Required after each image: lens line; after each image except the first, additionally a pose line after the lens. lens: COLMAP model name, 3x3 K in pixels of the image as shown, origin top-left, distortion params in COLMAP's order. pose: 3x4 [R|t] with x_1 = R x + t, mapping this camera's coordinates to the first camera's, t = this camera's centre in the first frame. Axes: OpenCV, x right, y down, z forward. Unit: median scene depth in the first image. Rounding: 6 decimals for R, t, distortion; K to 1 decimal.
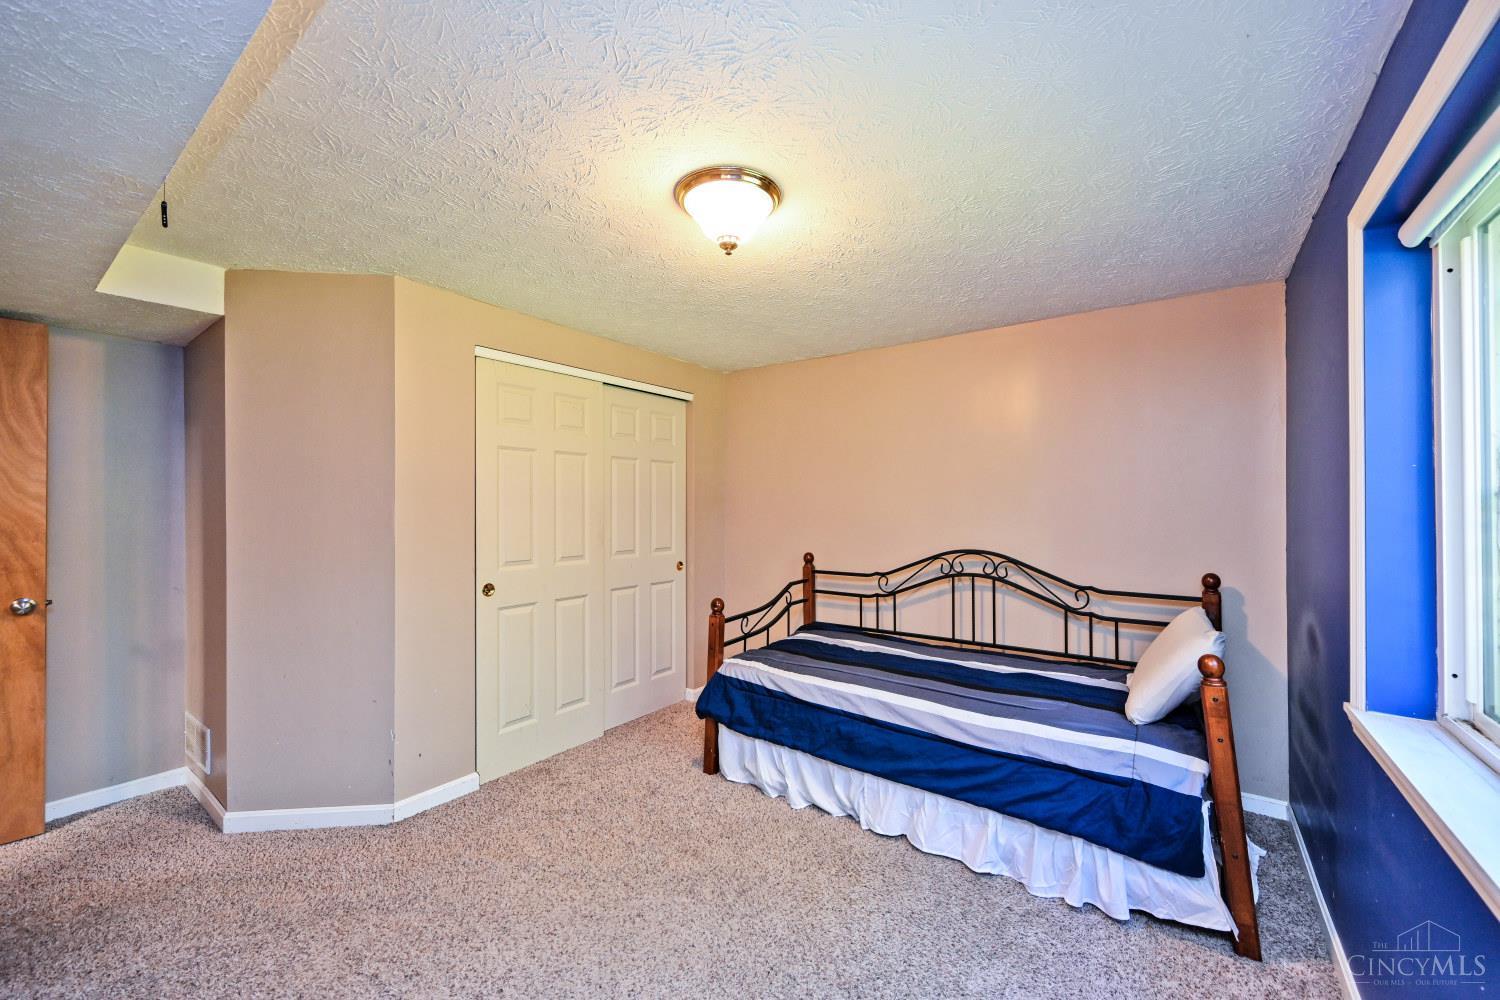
lens RADIAL K [[589.8, 0, 748.5], [0, 589.8, 503.1], [0, 0, 1]] dist [0.002525, 0.000555]
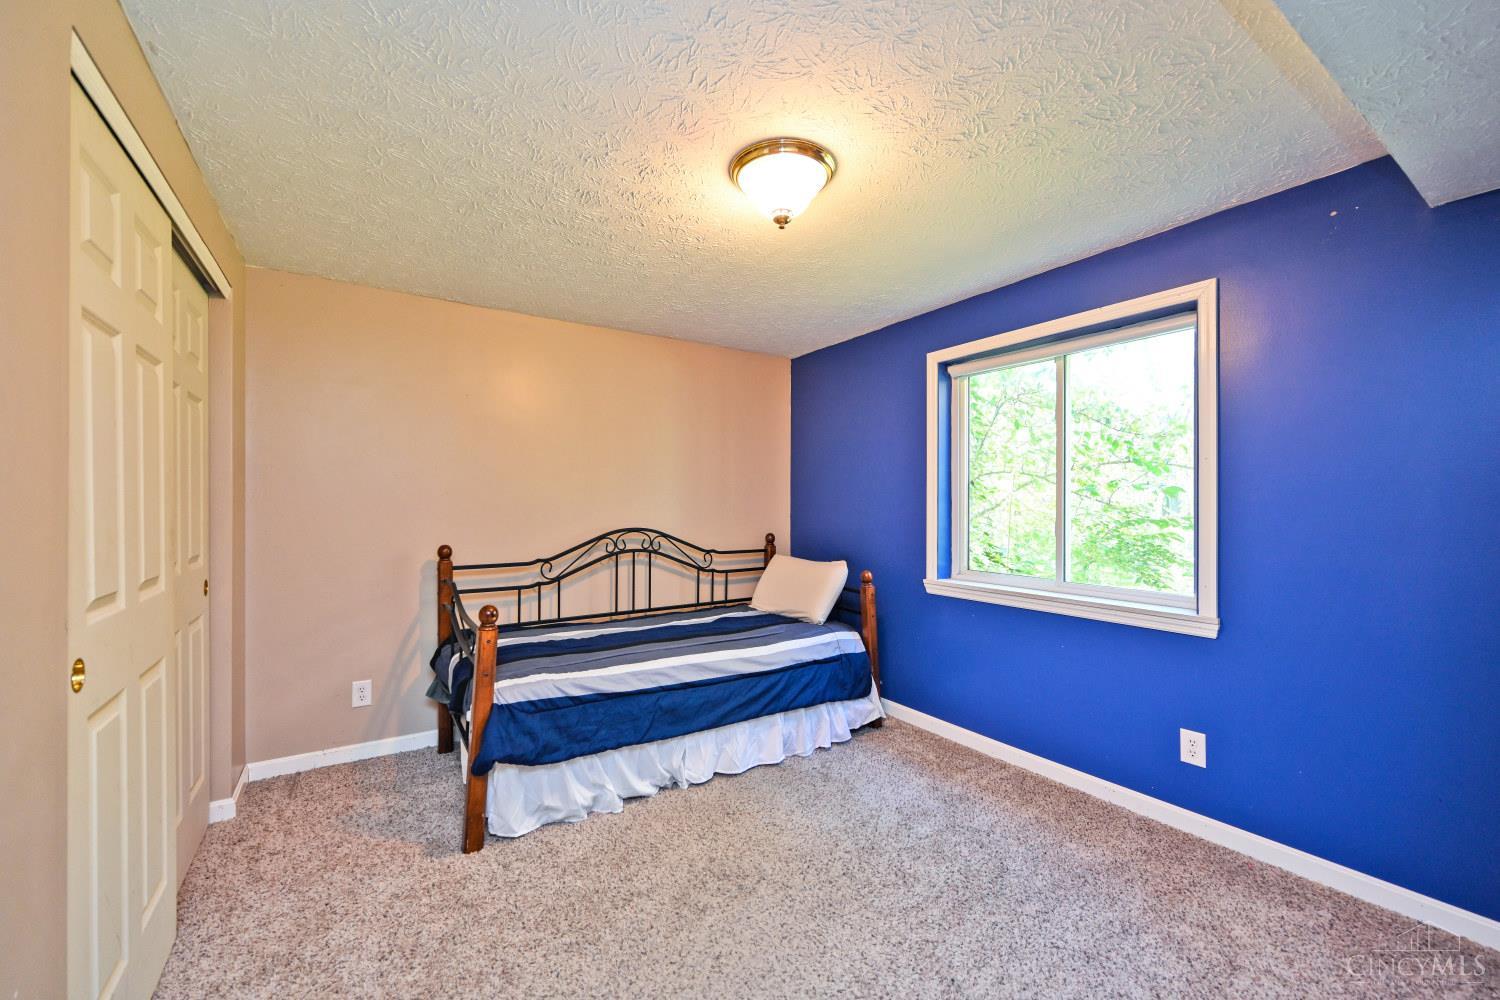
lens RADIAL K [[589.8, 0, 746.1], [0, 589.8, 501.3], [0, 0, 1]] dist [0.002525, 0.000555]
pose [[0.353297, 0.000063, 0.935511, -0.620724], [-0.004799, 0.999987, 0.001745, 0.027003], [-0.935499, -0.005106, 0.353293, 0.429027]]
